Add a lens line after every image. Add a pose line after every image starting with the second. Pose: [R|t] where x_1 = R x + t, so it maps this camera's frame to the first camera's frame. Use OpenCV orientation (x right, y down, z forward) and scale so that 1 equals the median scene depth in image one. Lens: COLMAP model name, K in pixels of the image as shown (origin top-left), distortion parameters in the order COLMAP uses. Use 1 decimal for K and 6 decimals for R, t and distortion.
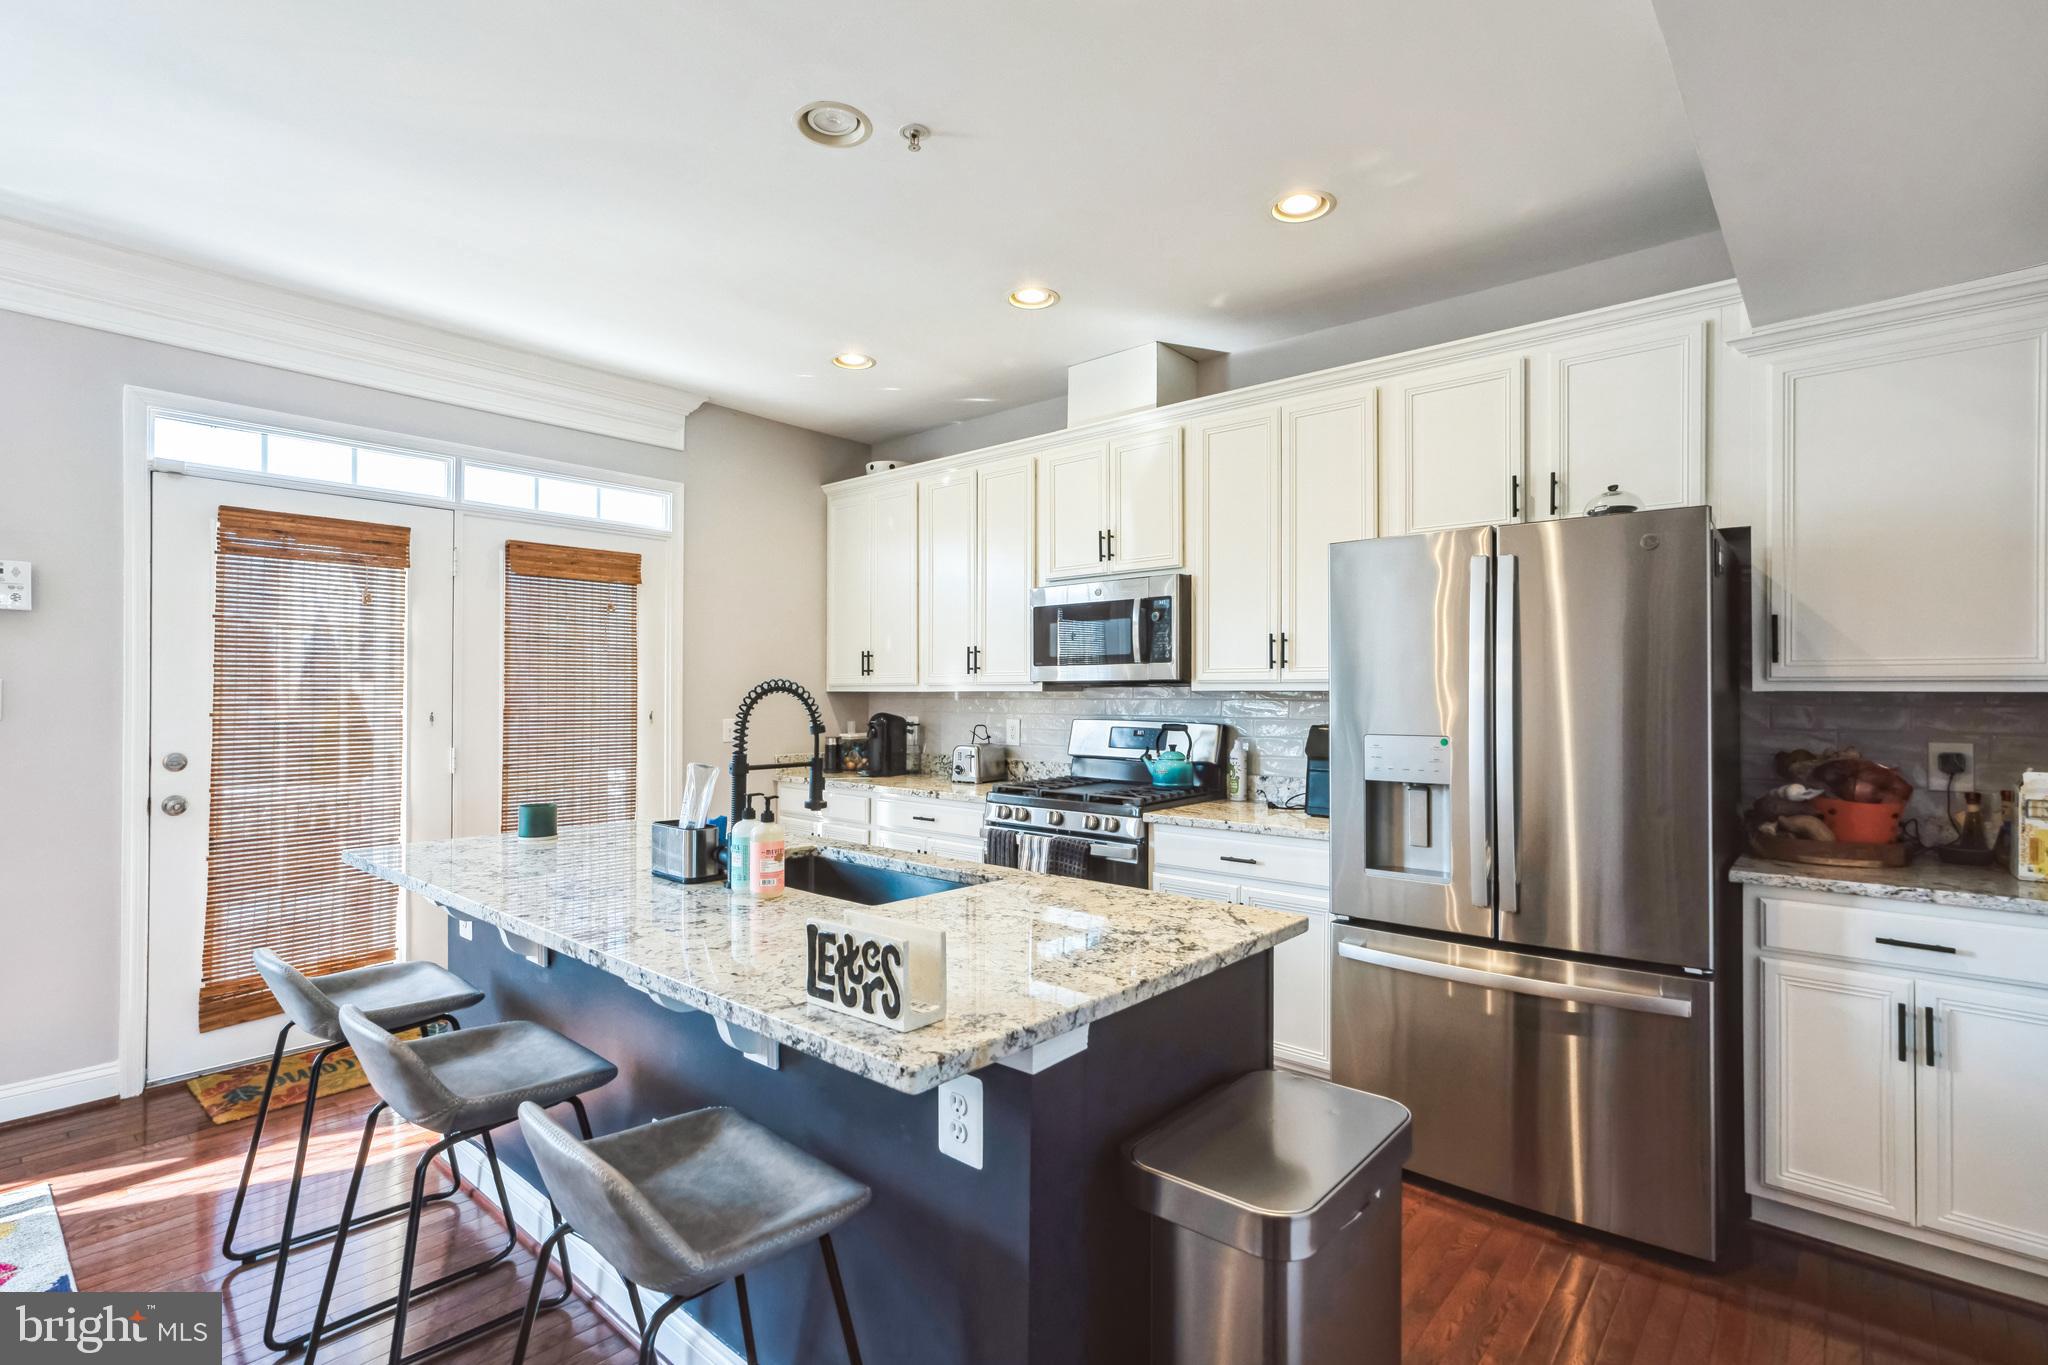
lens RADIAL K [[965.3, 0, 1024.0], [0, 965.3, 682.5], [0, 0, 1]] dist [-0.001523, 0.000462]
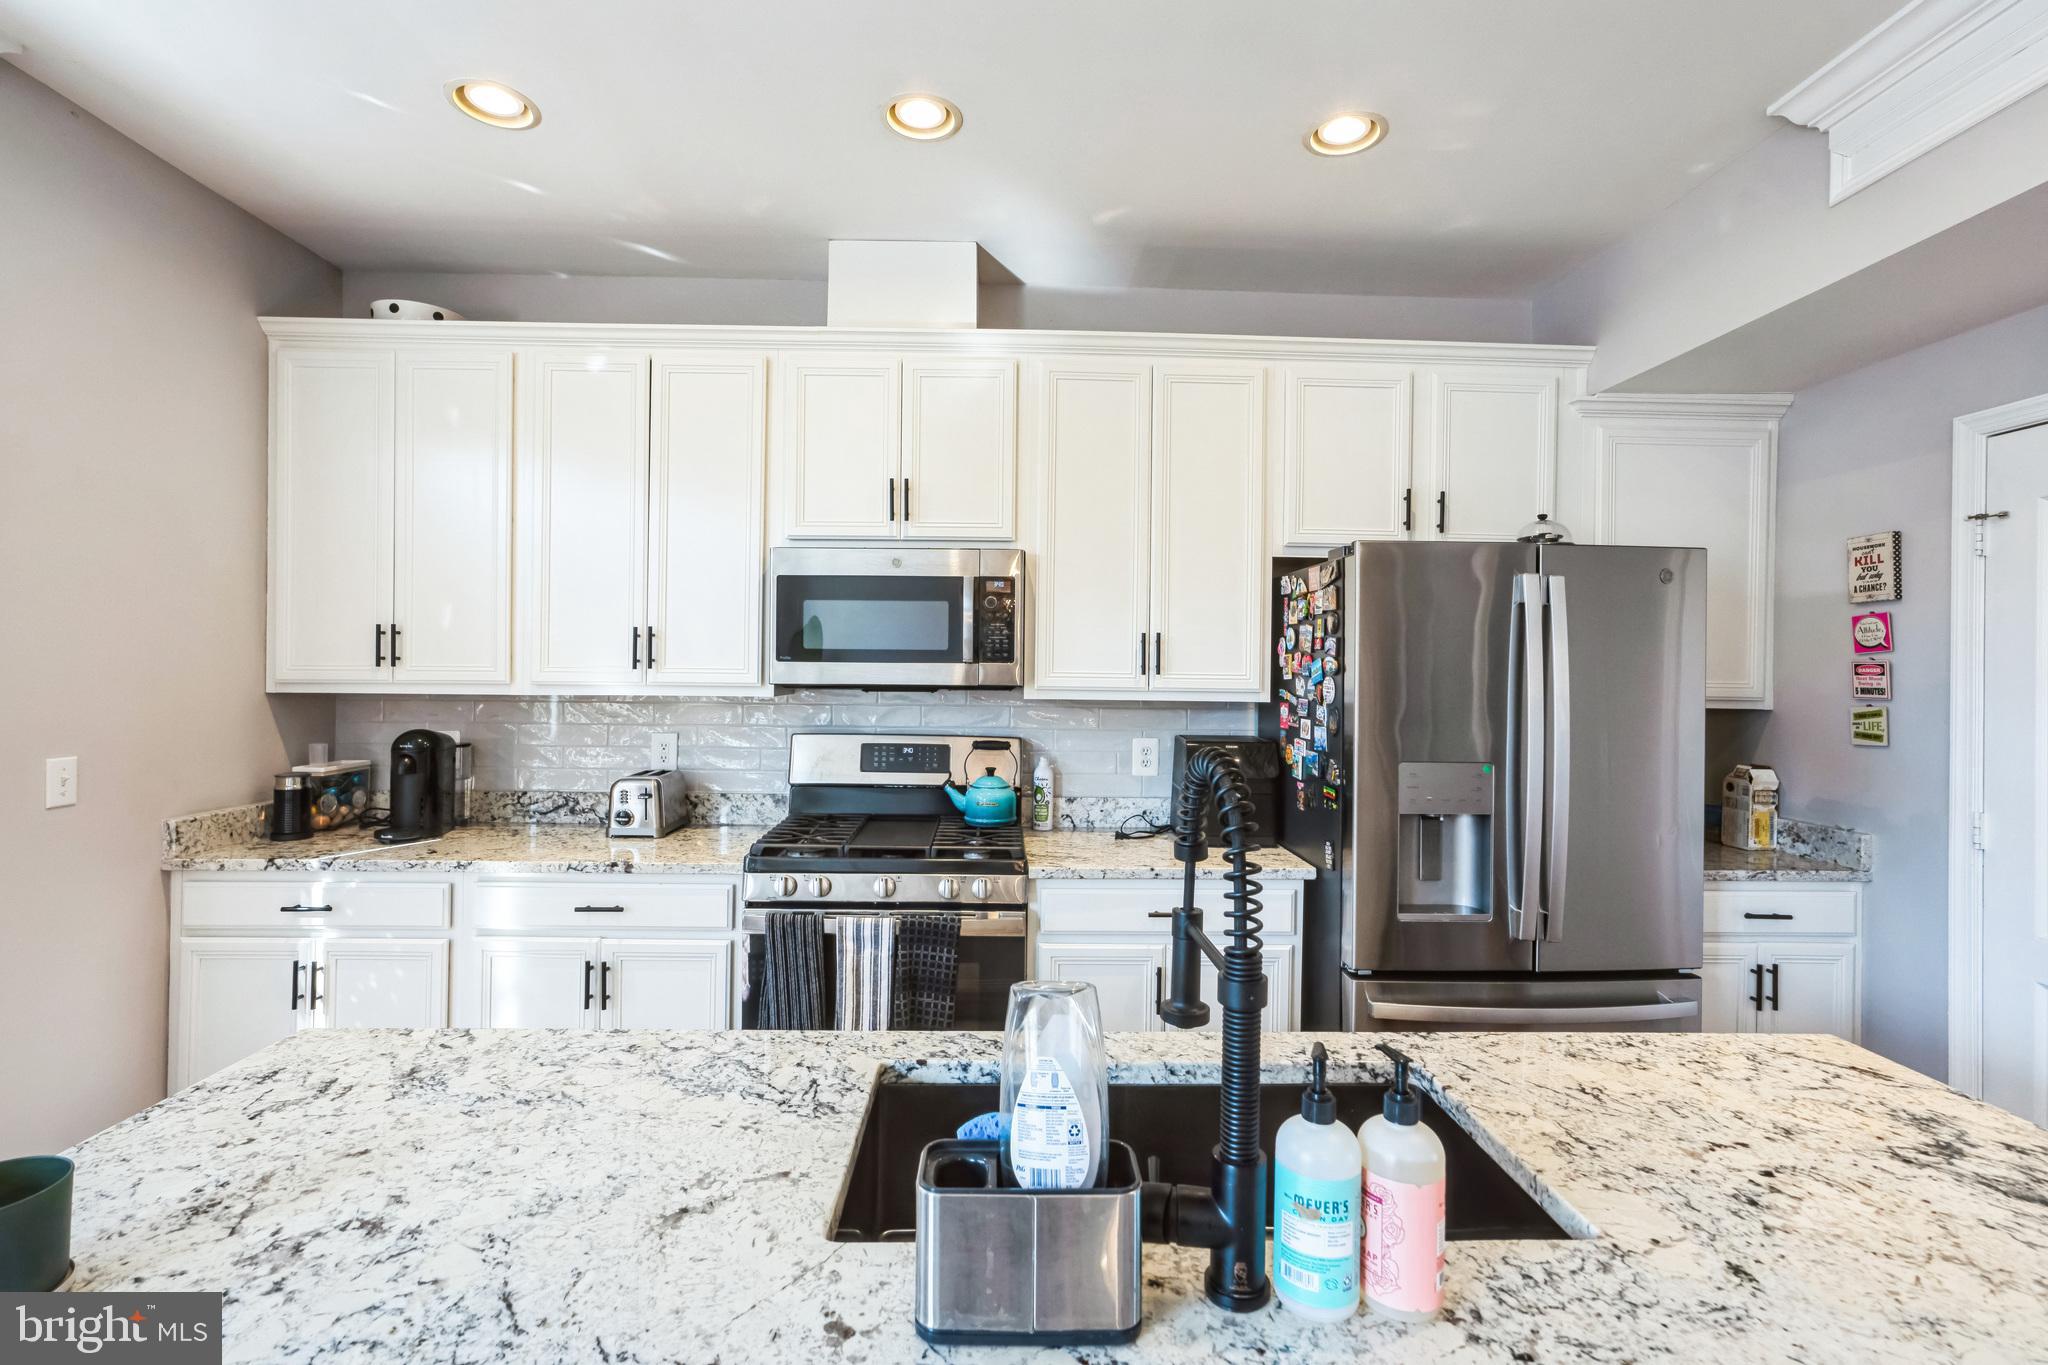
lens RADIAL K [[933.0, 0, 1026.2], [0, 933.0, 670.2], [0, 0, 1]] dist [-0.021468, 0.017600]
pose [[0.735635, 0.005803, 0.677353, -0.317804], [-0.018719, 0.999756, 0.011764, -0.022733], [-0.677119, -0.021334, 0.735564, 0.406474]]
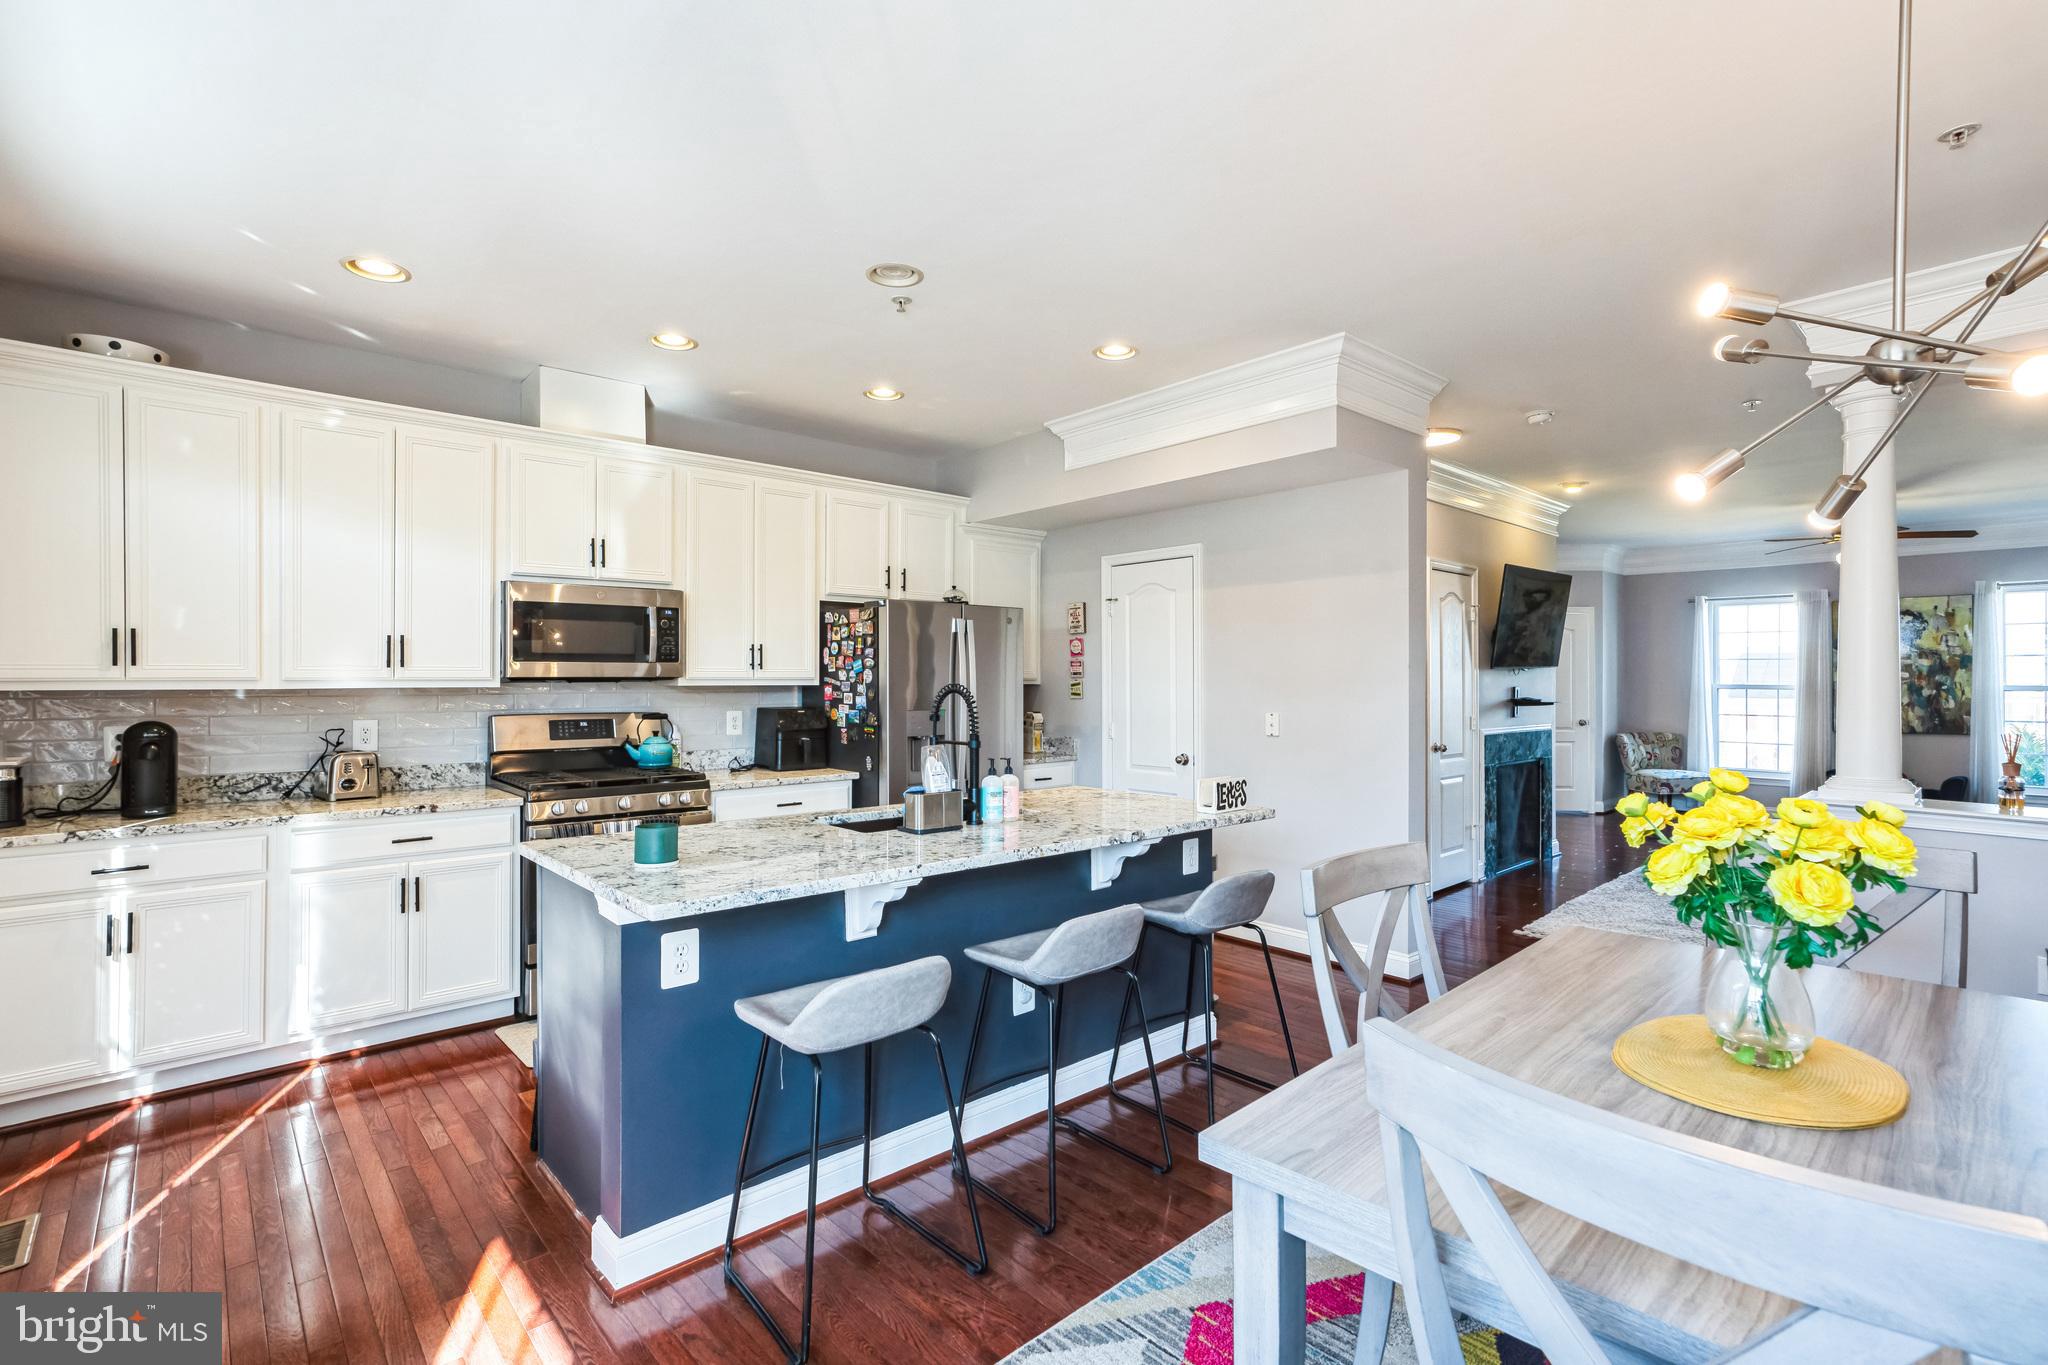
lens RADIAL K [[920.2, 0, 1018.5], [0, 920.2, 678.3], [0, 0, 1]] dist [0.000491, 0.000287]
pose [[0.128005, -0.002619, 0.991770, -0.869463], [-0.011592, 0.999924, 0.004137, -0.010053], [-0.991706, -0.012026, 0.127965, 0.390137]]
